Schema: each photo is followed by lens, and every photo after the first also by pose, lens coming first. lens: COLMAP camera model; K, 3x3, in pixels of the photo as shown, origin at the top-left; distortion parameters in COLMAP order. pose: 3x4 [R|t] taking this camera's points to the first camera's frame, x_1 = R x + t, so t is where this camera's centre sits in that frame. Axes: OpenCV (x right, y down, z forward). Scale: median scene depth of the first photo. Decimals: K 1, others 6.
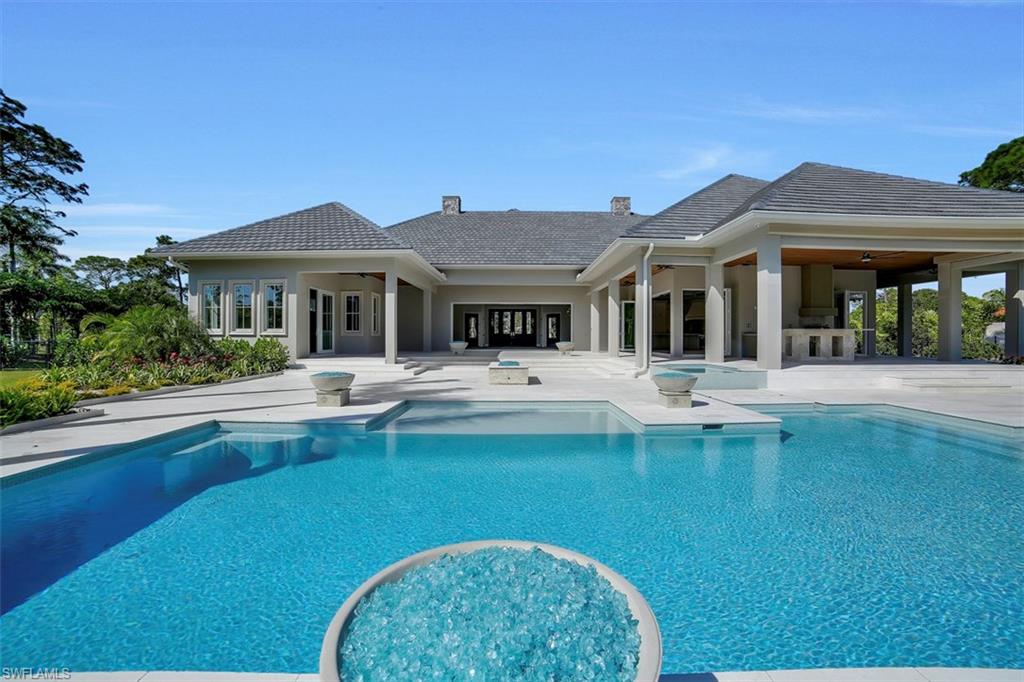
lens RADIAL K [[415.9, 0, 512.0], [0, 415.9, 341.0], [0, 0, 1]] dist [-0.092374, 0.029991]
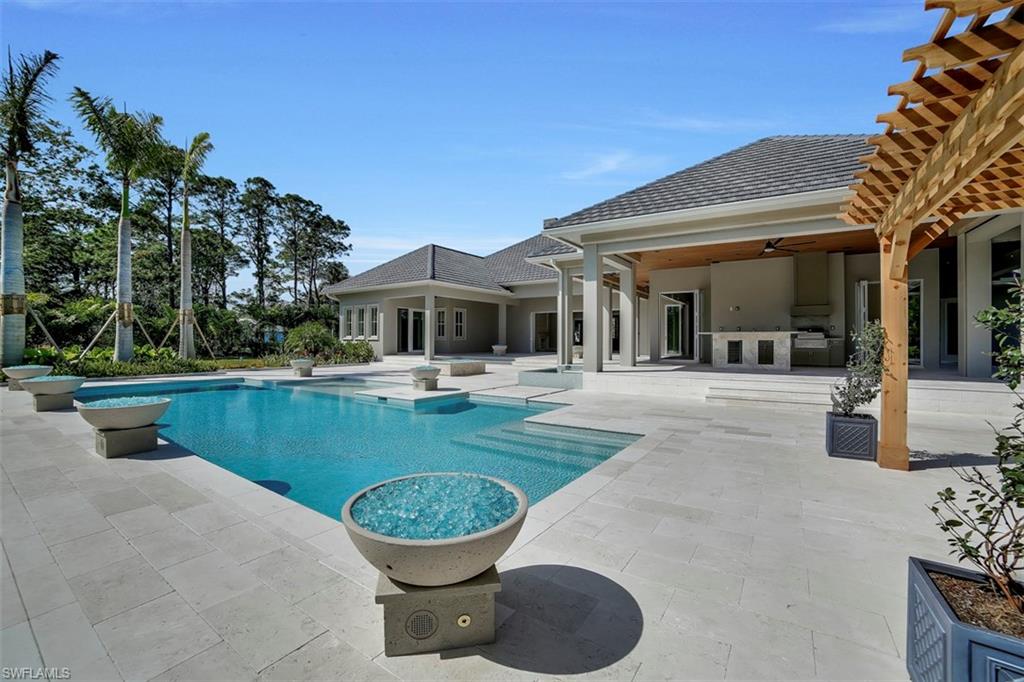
lens RADIAL K [[415.9, 0, 512.0], [0, 415.9, 341.0], [0, 0, 1]] dist [-0.092374, 0.029991]
pose [[0.830028, 0.000343, -0.557722, 0.701467], [-0.008048, 0.999903, -0.011363, 0.002653], [0.557664, 0.013920, 0.829950, -0.007106]]
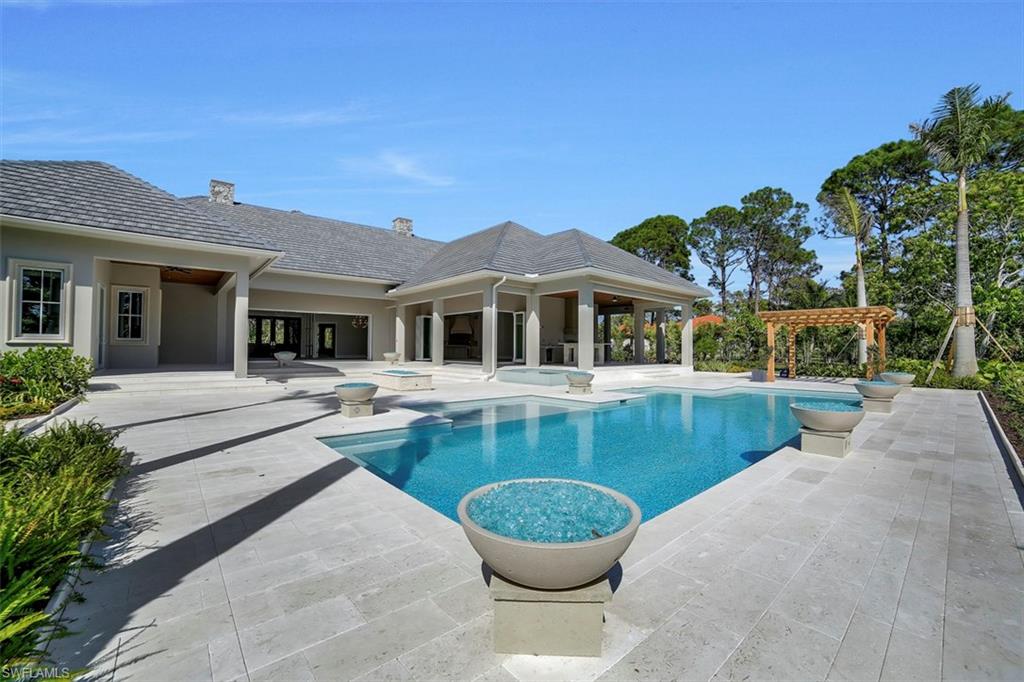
lens RADIAL K [[415.9, 0, 512.0], [0, 415.9, 341.0], [0, 0, 1]] dist [-0.092374, 0.029991]
pose [[0.767284, 0.014476, 0.641144, -0.389830], [0.002133, 0.999682, -0.025124, -0.000485], [-0.641304, 0.020645, 0.767009, -0.013144]]
